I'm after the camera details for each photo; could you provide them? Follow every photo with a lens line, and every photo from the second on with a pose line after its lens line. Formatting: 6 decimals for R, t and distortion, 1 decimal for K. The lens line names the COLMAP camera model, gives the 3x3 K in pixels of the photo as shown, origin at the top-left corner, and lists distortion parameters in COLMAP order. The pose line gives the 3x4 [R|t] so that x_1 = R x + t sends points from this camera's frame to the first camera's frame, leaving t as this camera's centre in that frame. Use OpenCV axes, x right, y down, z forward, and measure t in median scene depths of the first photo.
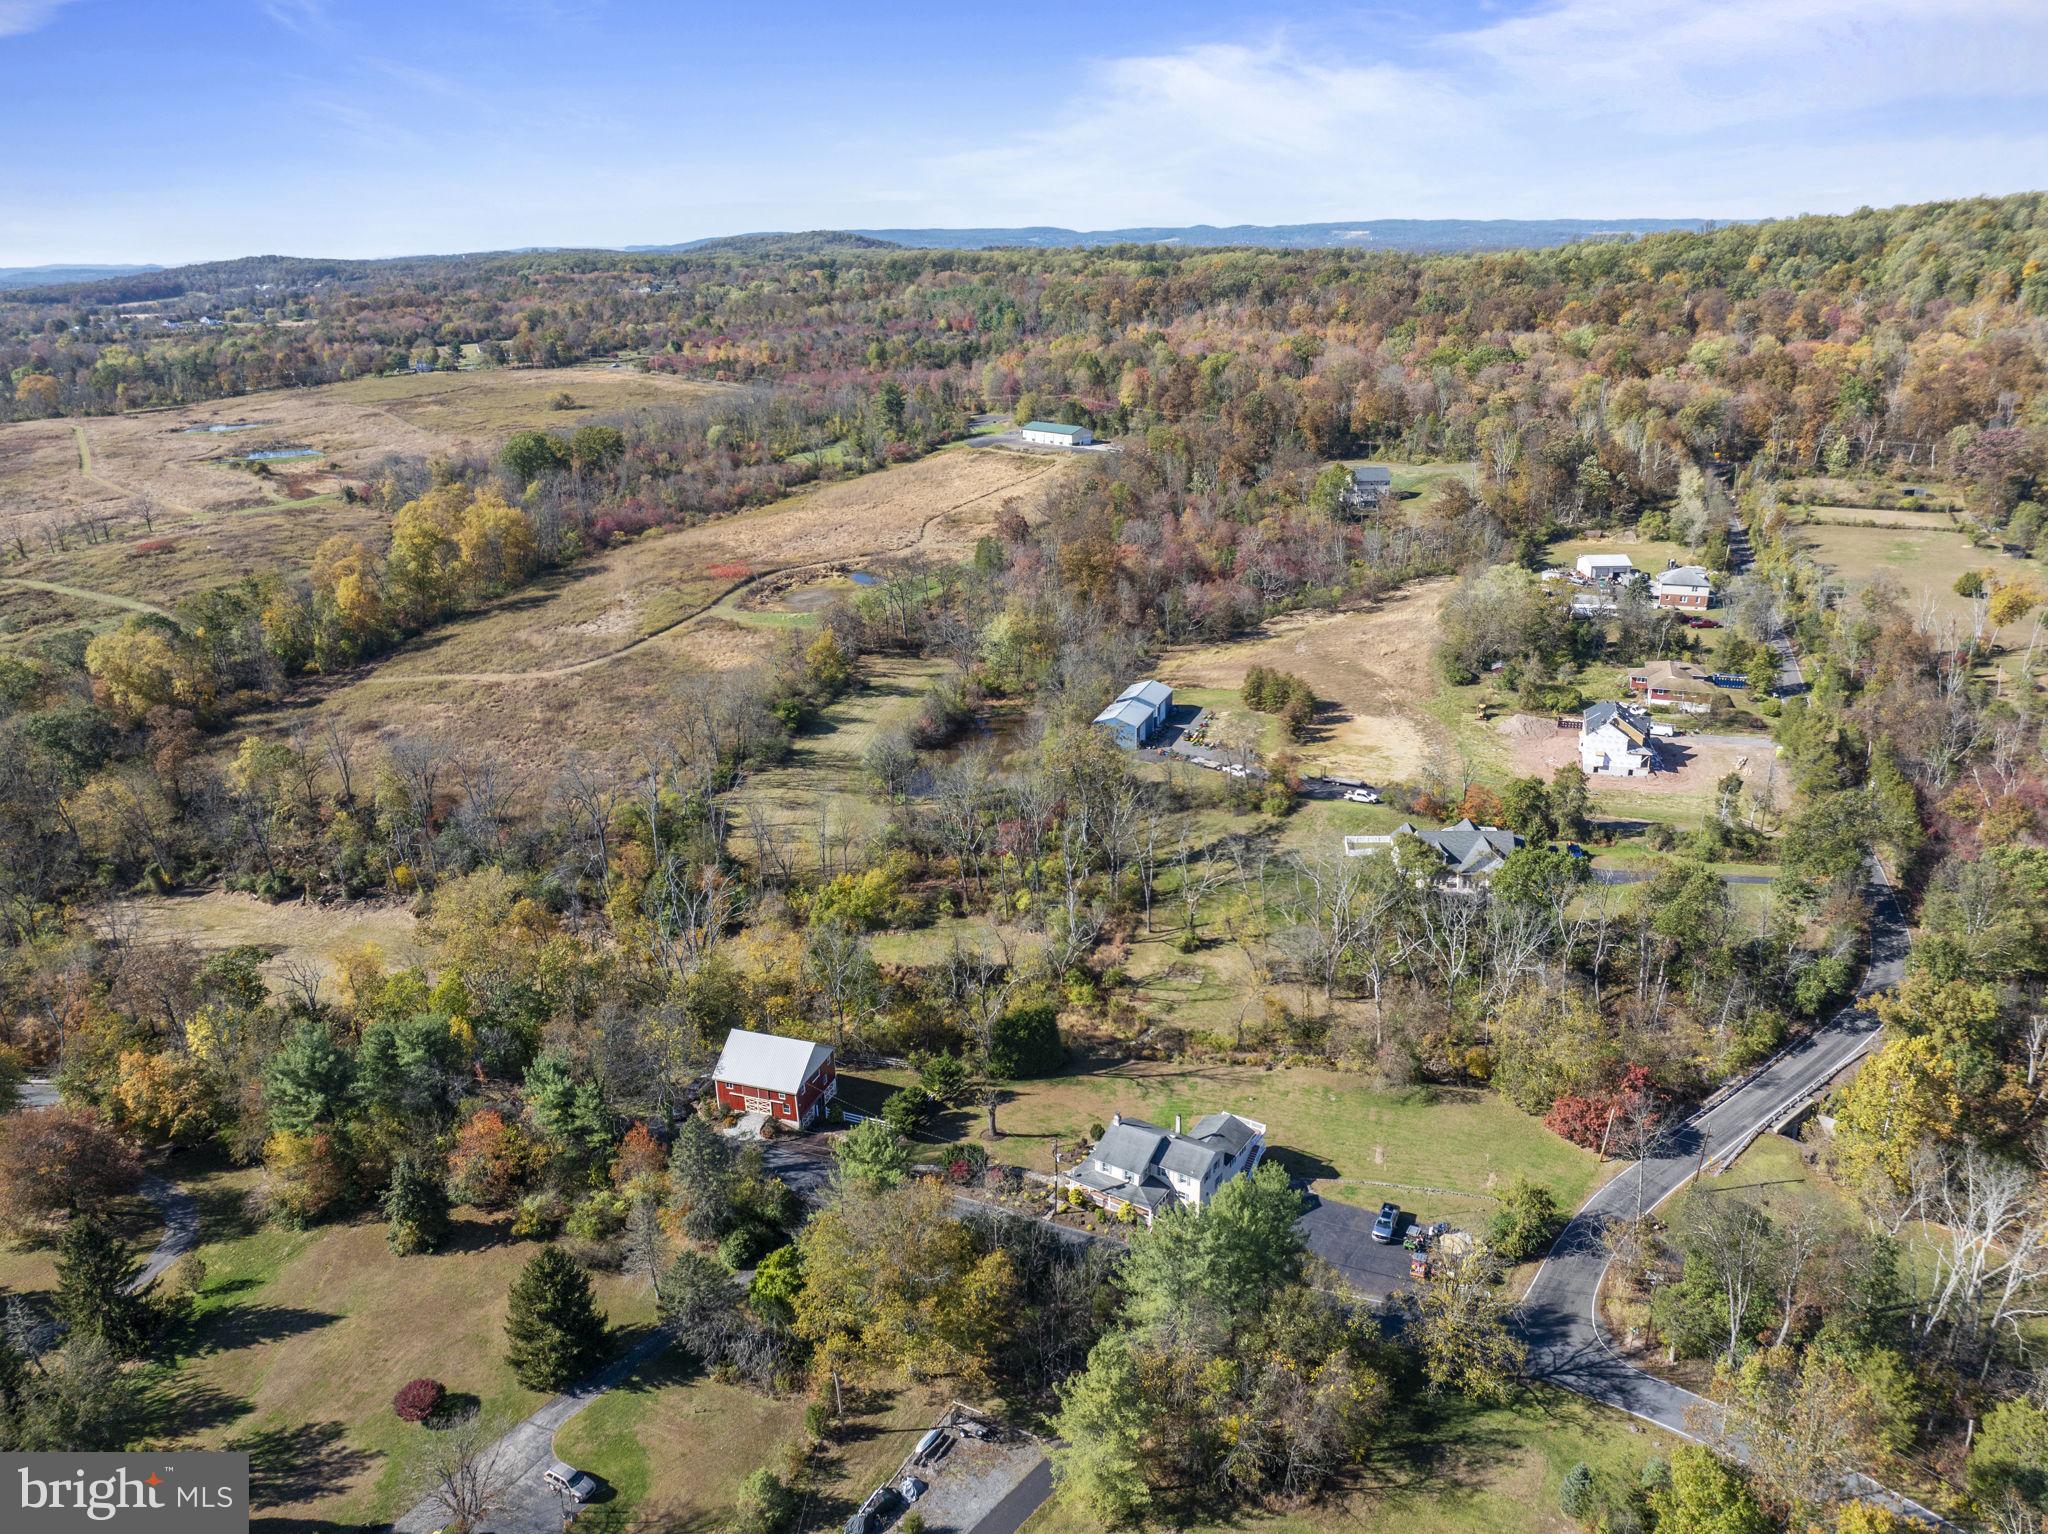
lens RADIAL K [[1444.9, 0, 1029.7], [0, 1444.9, 779.0], [0, 0, 1]] dist [-0.040848, 0.001002]
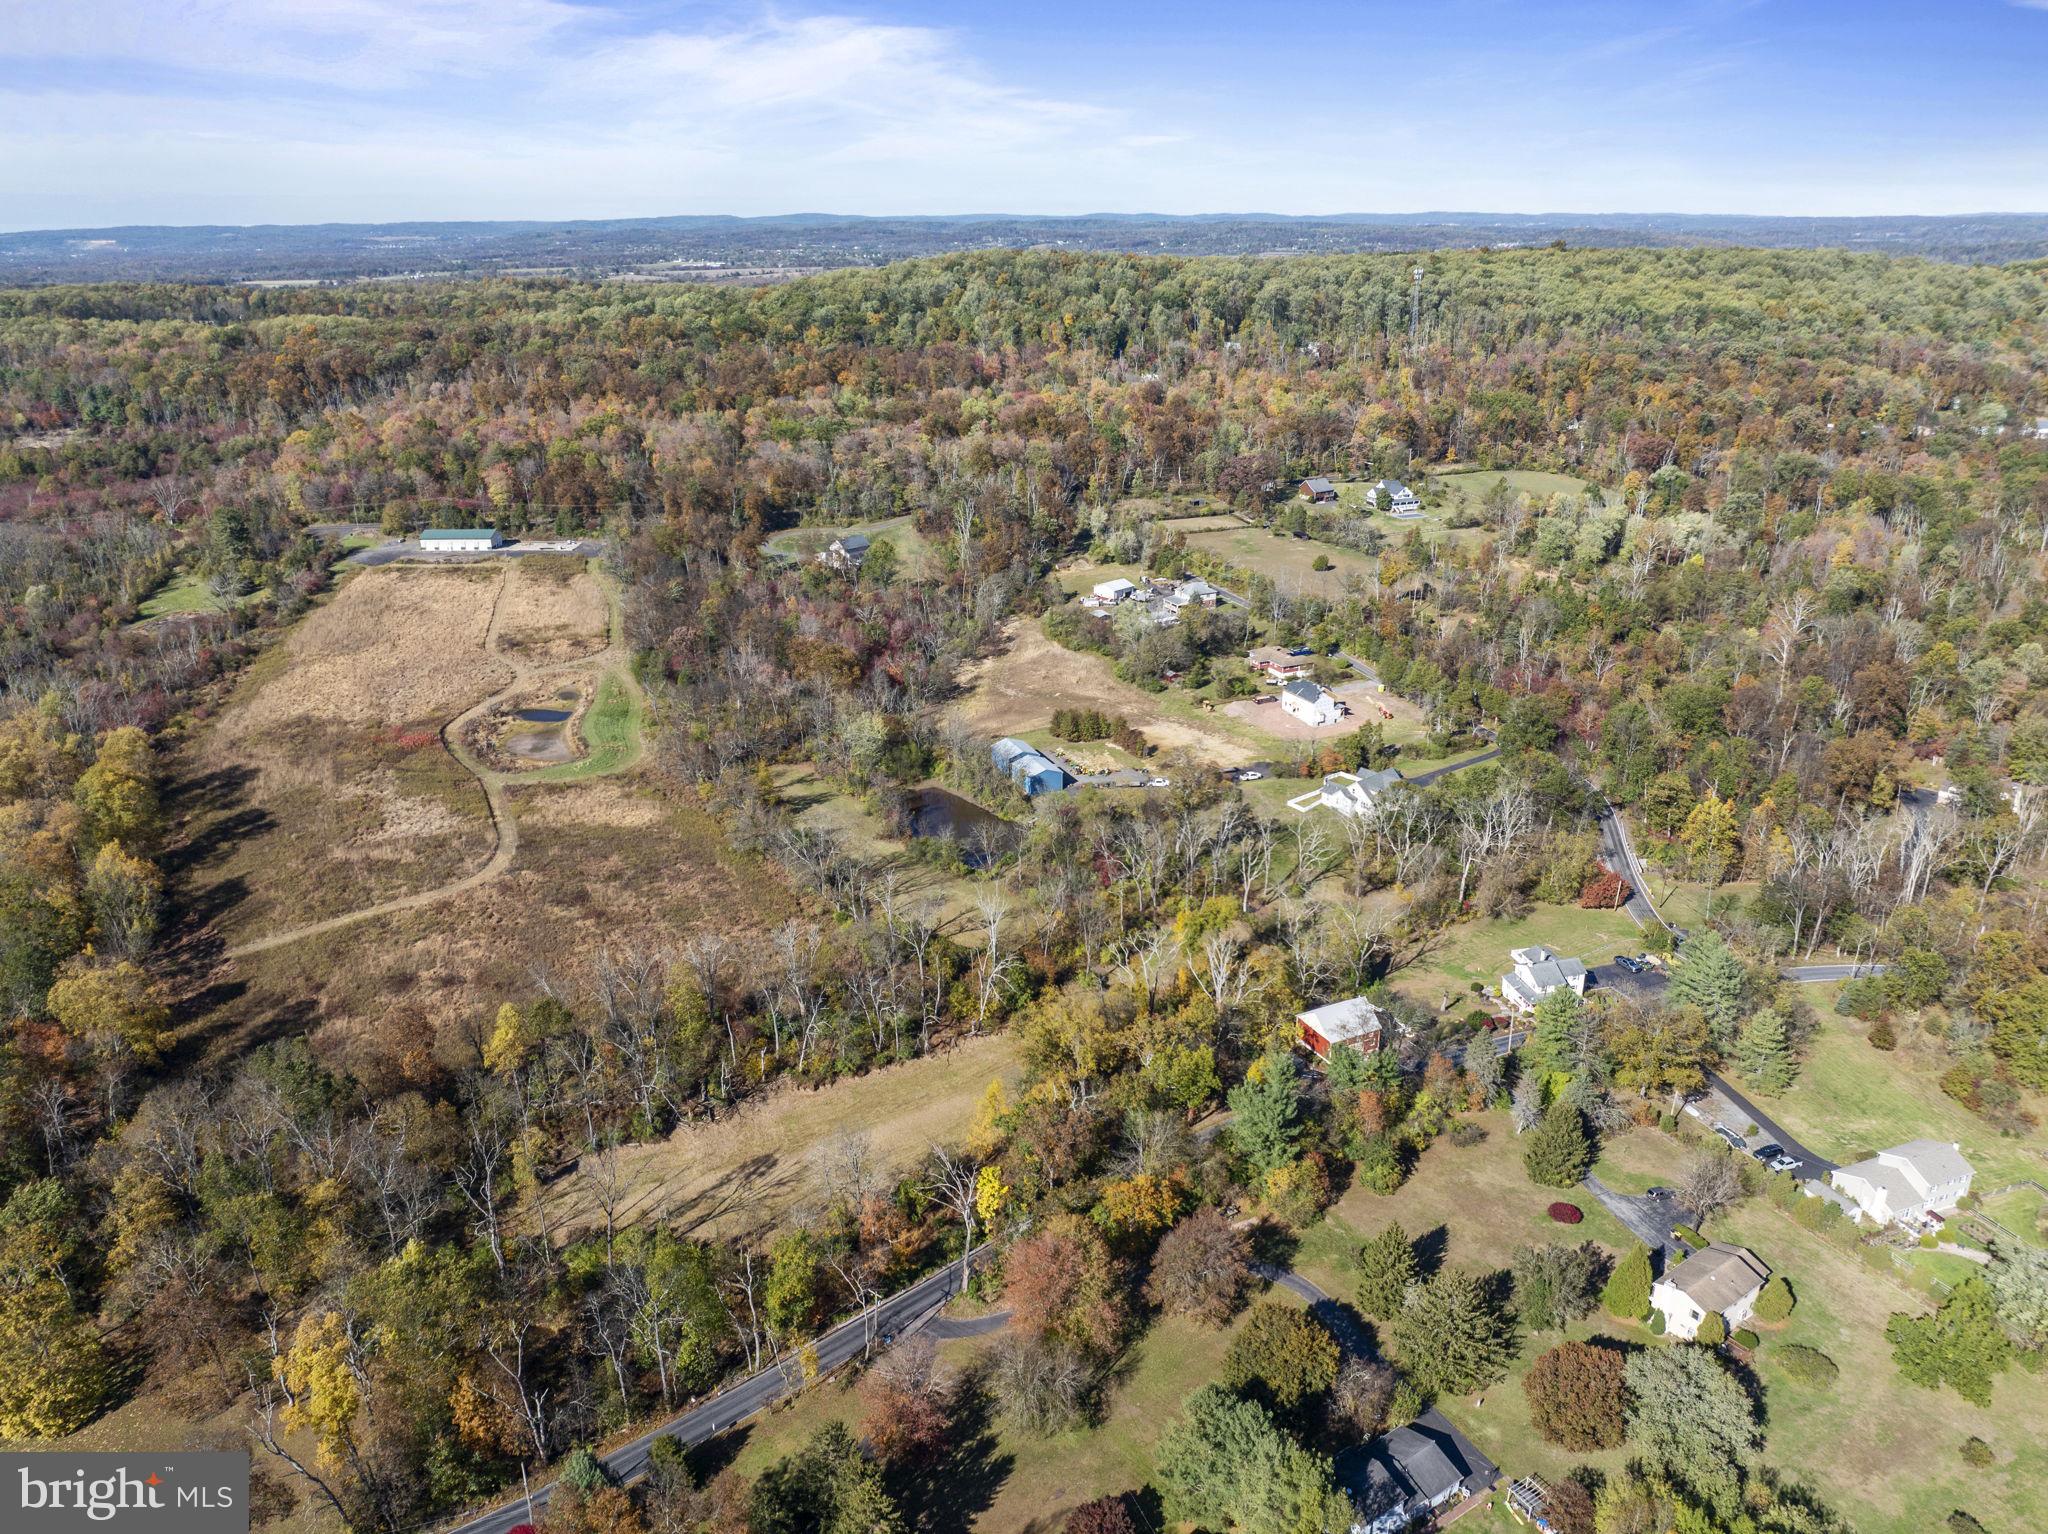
lens RADIAL K [[1444.9, 0, 1035.8], [0, 1444.9, 761.4], [0, 0, 1]] dist [-0.040848, 0.001002]
pose [[0.709706, -0.237939, 0.663100, -0.872384], [0.244547, 0.965917, 0.084864, -0.175950], [-0.660692, 0.101931, 0.743704, 0.045889]]
